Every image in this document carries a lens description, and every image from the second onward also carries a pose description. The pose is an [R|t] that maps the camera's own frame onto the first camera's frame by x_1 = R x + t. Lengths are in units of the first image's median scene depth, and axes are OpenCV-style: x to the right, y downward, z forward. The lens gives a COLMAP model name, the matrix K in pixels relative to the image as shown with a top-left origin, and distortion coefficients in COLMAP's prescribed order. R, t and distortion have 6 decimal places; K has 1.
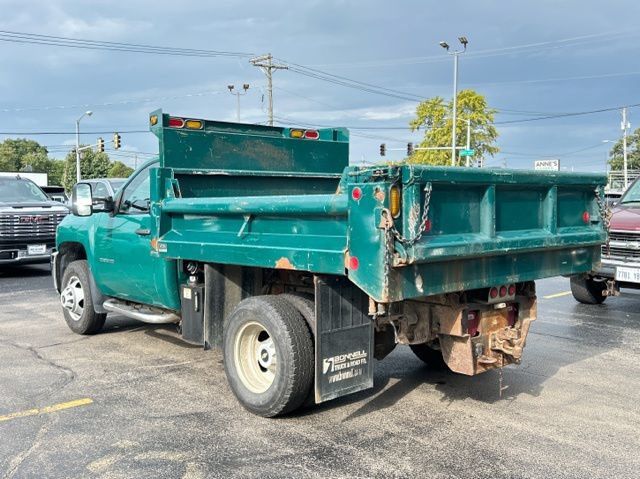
lens RADIAL K [[679.5, 0, 327.4], [0, 679.5, 237.3], [0, 0, 1]] dist [0.072409, -0.040837]
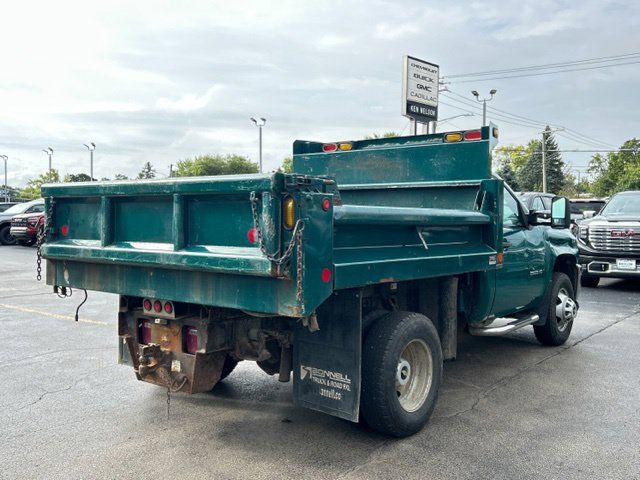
lens RADIAL K [[679.5, 0, 327.4], [0, 679.5, 237.8], [0, 0, 1]] dist [0.072409, -0.040837]
pose [[0.140402, 0.037413, -0.989387, 1.183674], [-0.059659, 0.997790, 0.029265, -0.056534], [0.988296, 0.054917, 0.142324, 1.048110]]
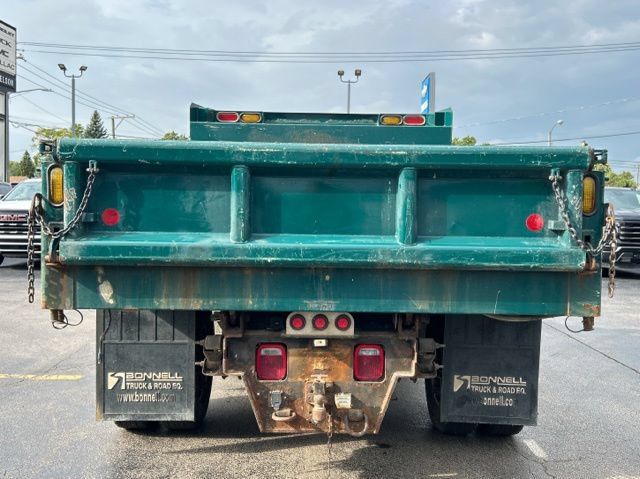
lens RADIAL K [[679.5, 0, 327.4], [0, 679.5, 237.3], [0, 0, 1]] dist [0.072409, -0.040837]
pose [[0.745164, 0.044066, -0.665424, 0.685282], [-0.054331, 0.998509, 0.005283, -0.010330], [0.664665, 0.032217, 0.746447, 0.469146]]
